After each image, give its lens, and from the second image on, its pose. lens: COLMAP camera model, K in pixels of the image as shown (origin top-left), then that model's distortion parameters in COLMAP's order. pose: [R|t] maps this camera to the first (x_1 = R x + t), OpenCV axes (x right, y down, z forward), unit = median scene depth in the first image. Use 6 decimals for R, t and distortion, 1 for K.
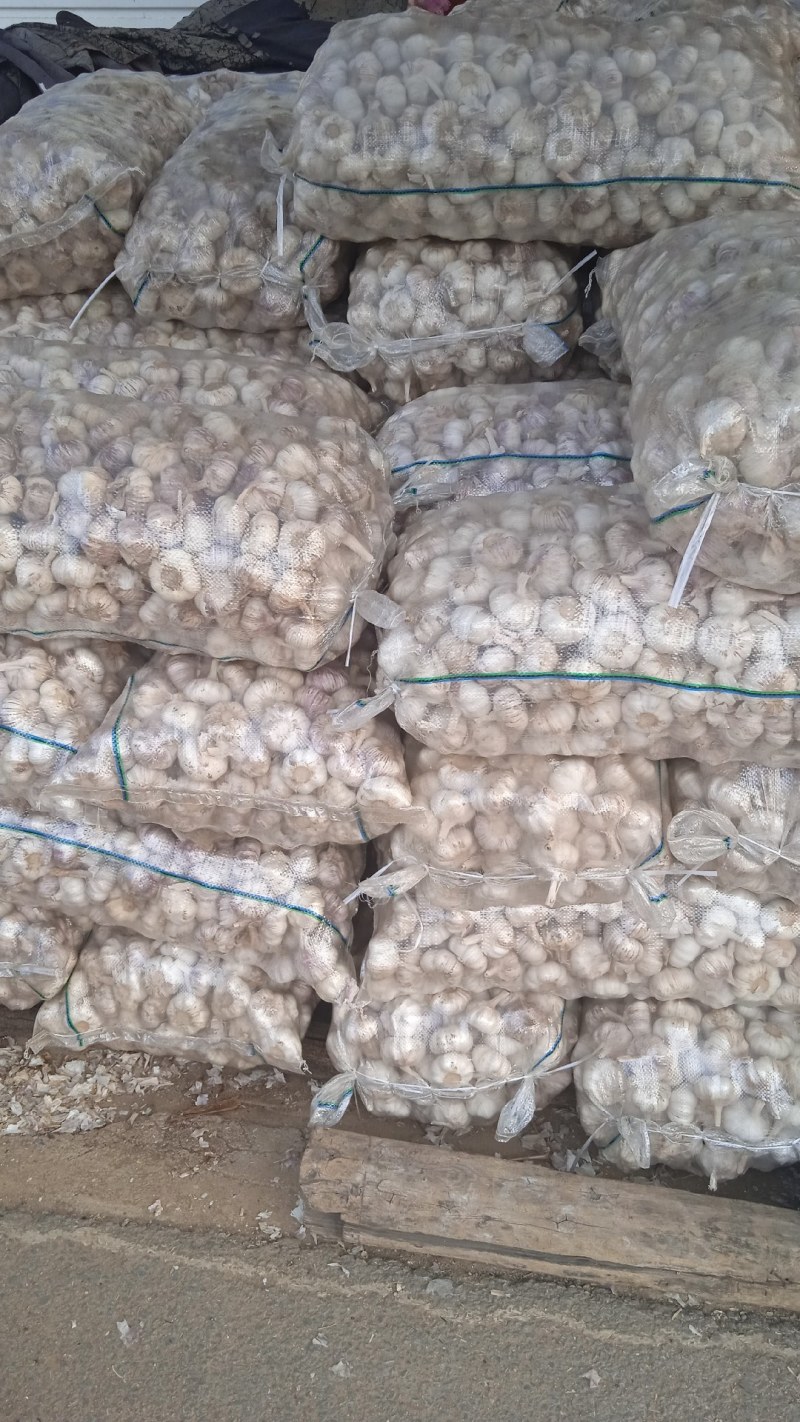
lens RADIAL K [[1158.8, 0, 410.5], [0, 1158.8, 719.2], [0, 0, 1]] dist [0.068491, -0.093617]
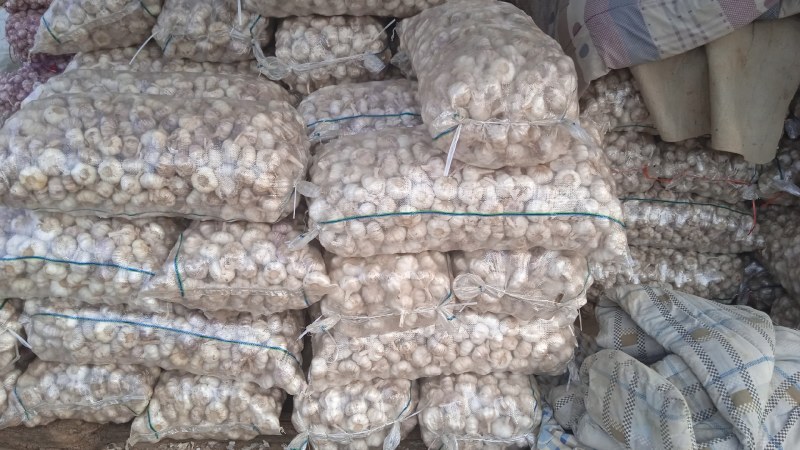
lens RADIAL K [[651.9, 0, 400.0], [0, 651.9, 225.0], [0, 0, 1]] dist [0.068491, -0.093617]
pose [[0.986556, -0.072118, 0.146651, -0.035135], [0.083156, 0.994034, -0.070575, 0.055591], [-0.140686, 0.081821, 0.986667, -0.145895]]
